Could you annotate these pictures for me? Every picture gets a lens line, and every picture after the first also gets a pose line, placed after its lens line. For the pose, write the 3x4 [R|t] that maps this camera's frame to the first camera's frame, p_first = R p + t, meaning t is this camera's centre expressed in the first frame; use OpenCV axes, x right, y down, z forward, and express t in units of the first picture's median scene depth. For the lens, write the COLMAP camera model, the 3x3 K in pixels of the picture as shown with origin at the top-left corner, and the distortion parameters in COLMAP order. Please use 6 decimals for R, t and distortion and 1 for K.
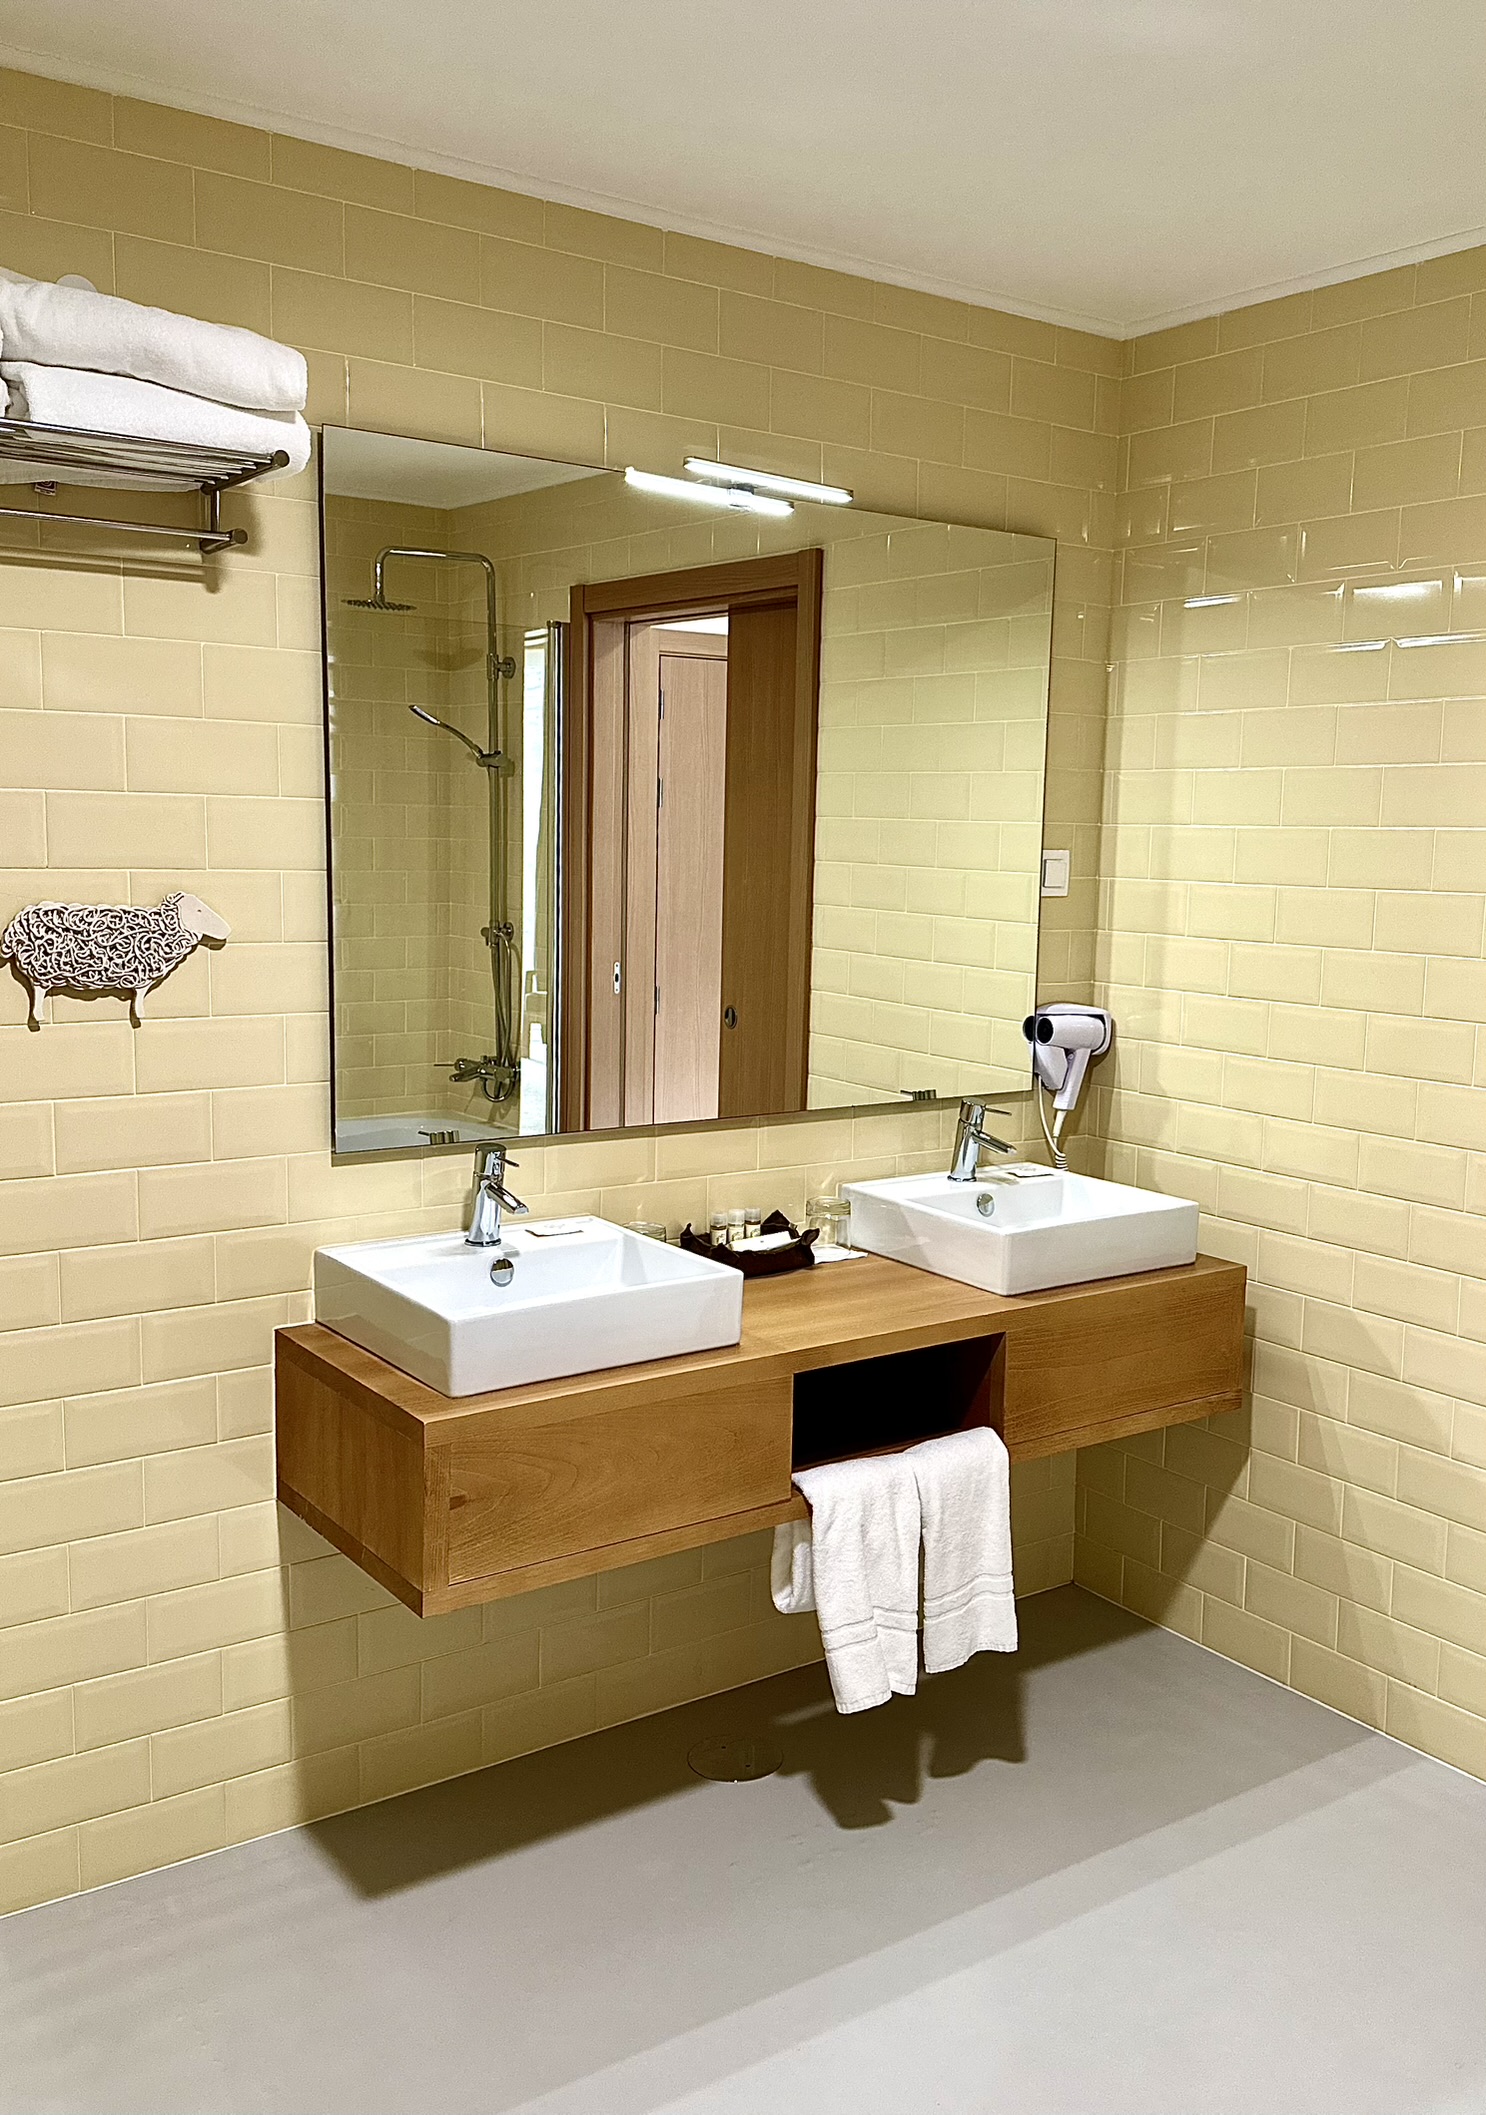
lens RADIAL K [[1827.9, 0, 743.0], [0, 1827.9, 1057.5], [0, 0, 1]] dist [0.000211, -0.000585]
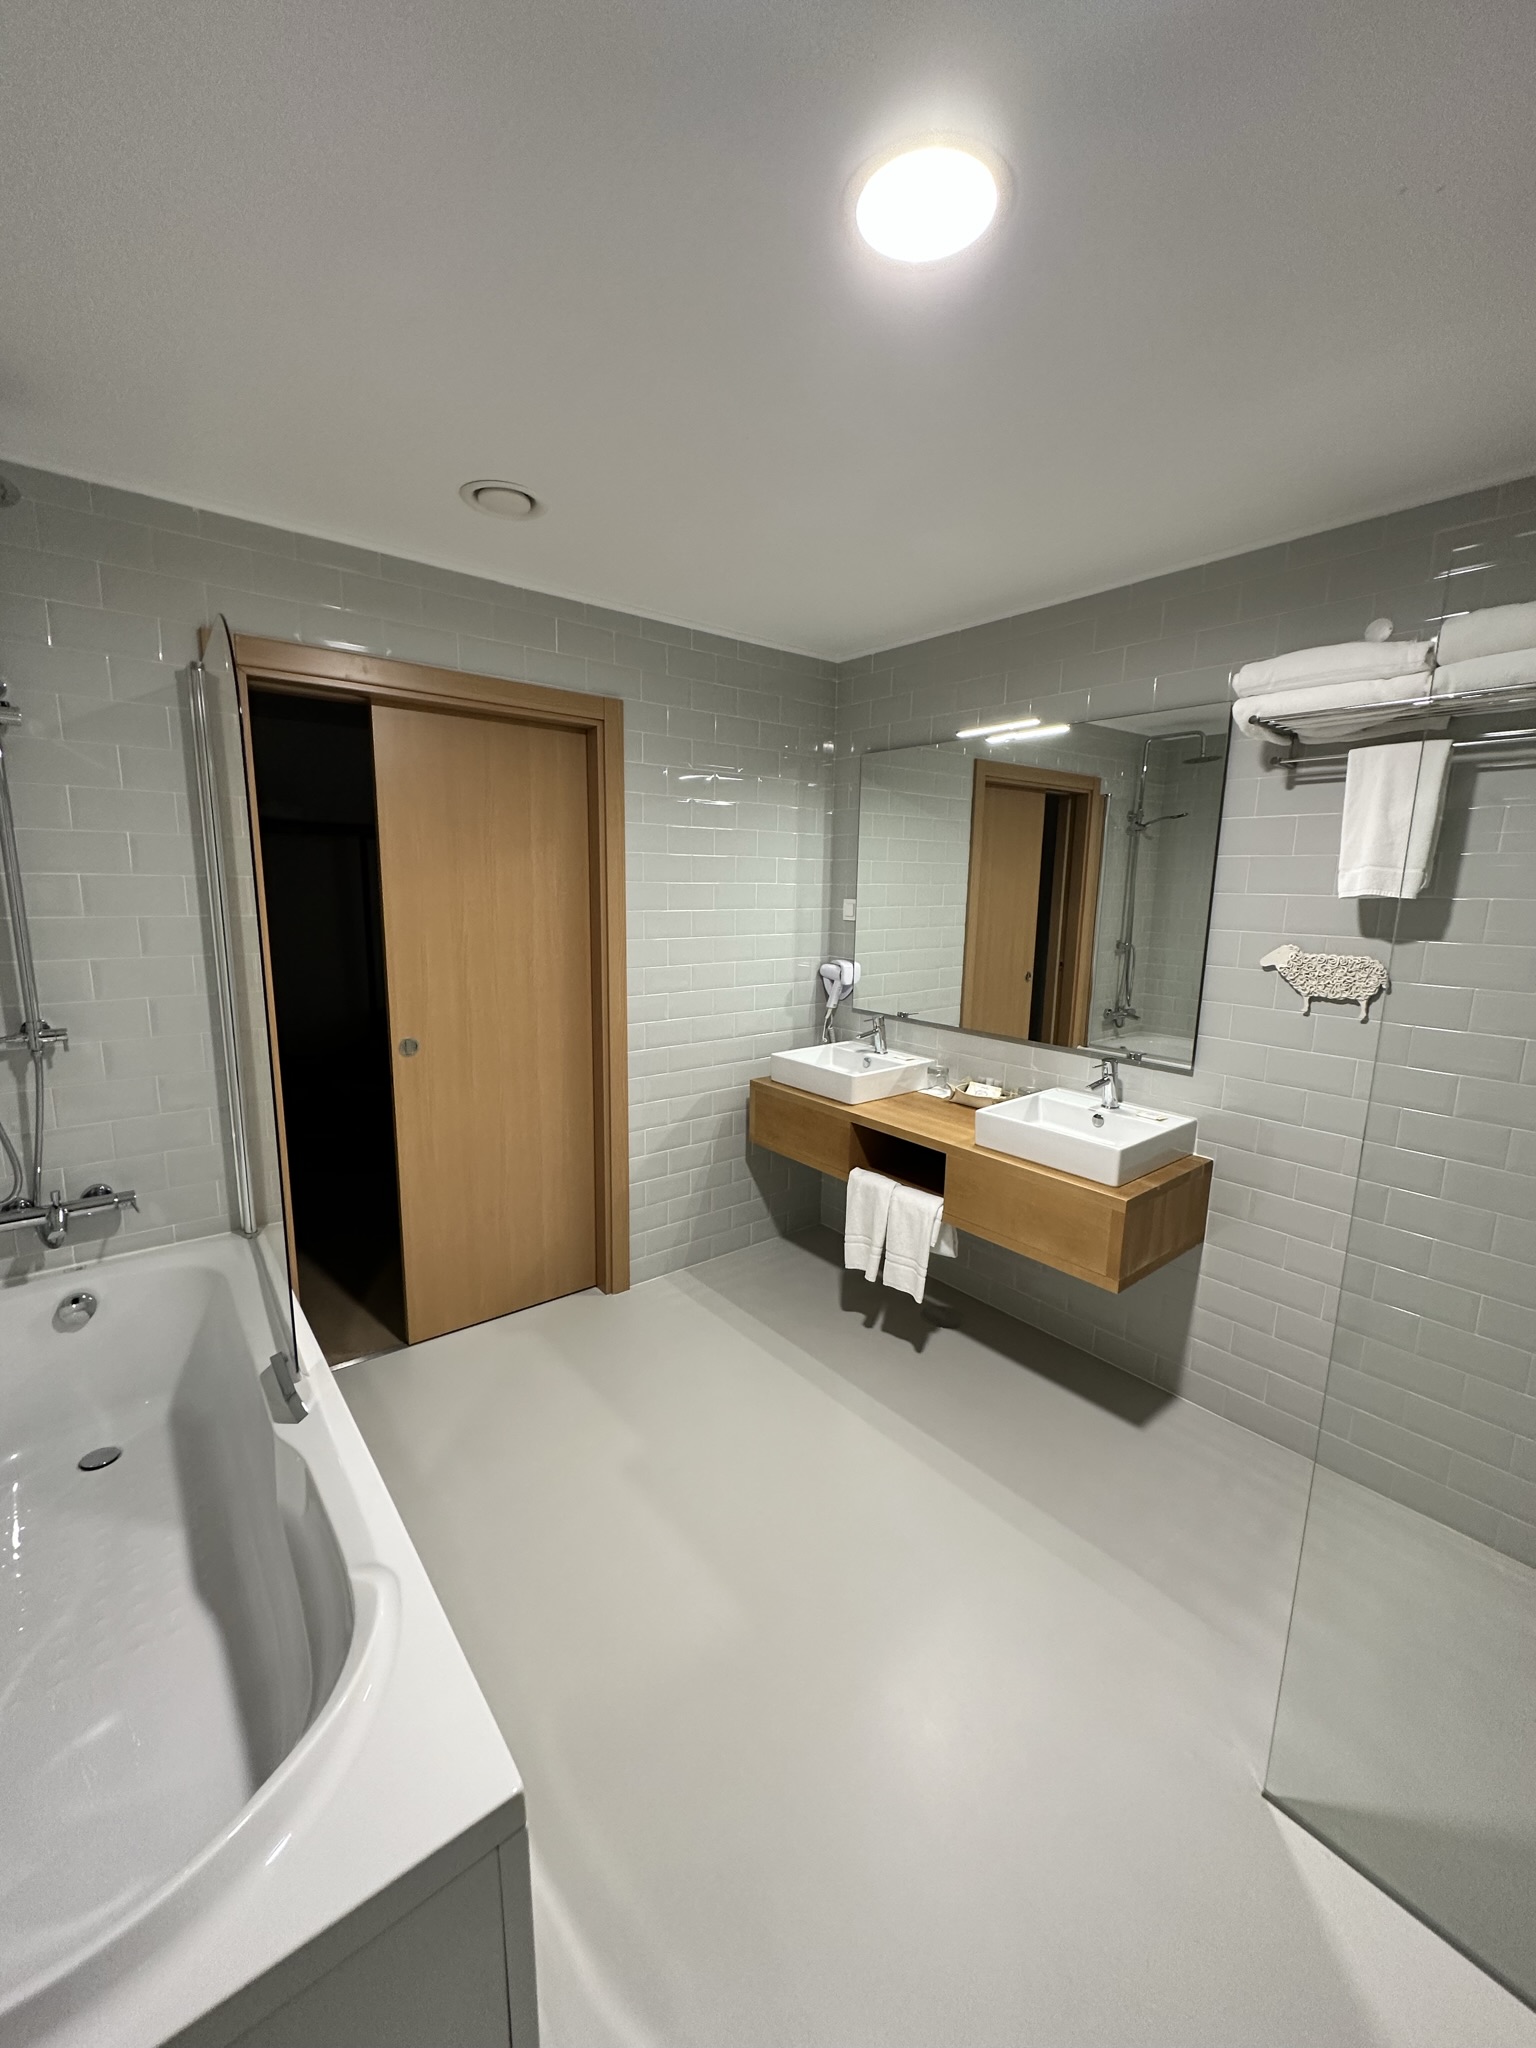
lens RADIAL K [[812.3, 0, 768.0], [0, 812.3, 1024.0], [0, 0, 1]] dist [-0.017032, 0.000009]
pose [[0.070811, 0.146739, -0.986637, 0.993748], [-0.151001, 0.979298, 0.134810, -0.073083], [0.985994, 0.139438, 0.091503, 0.727916]]
